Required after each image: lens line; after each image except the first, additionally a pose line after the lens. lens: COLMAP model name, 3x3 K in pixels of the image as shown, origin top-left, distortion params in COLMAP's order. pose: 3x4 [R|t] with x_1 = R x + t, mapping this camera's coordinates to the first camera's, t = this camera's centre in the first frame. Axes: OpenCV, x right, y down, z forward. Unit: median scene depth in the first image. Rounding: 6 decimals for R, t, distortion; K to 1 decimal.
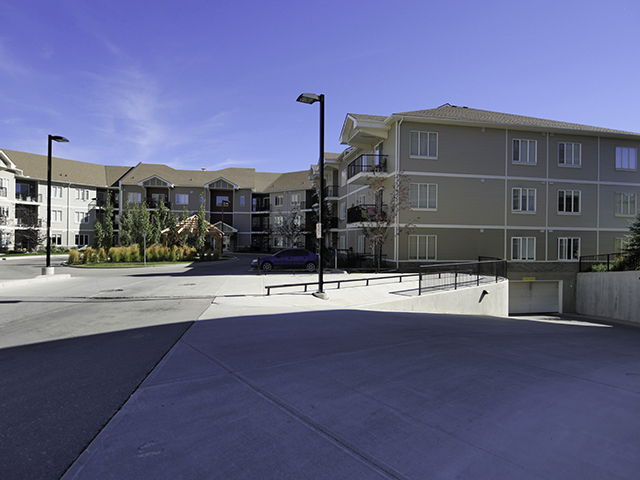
lens RADIAL K [[364.8, 0, 318.8], [0, 364.8, 242.9], [0, 0, 1]] dist [-0.002732, 0.000065]
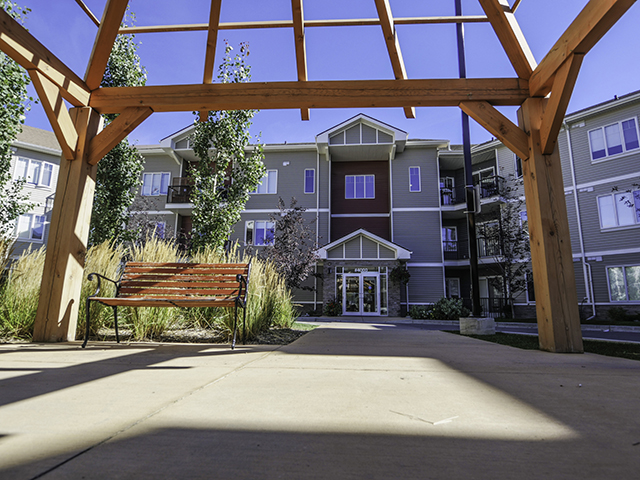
lens RADIAL K [[364.8, 0, 320.9], [0, 364.8, 240.5], [0, 0, 1]] dist [-0.002732, 0.000065]
pose [[0.955463, -0.052764, -0.290356, -0.196615], [-0.005644, 0.980440, -0.196739, 0.019751], [0.295058, 0.189616, 0.936476, 0.638427]]
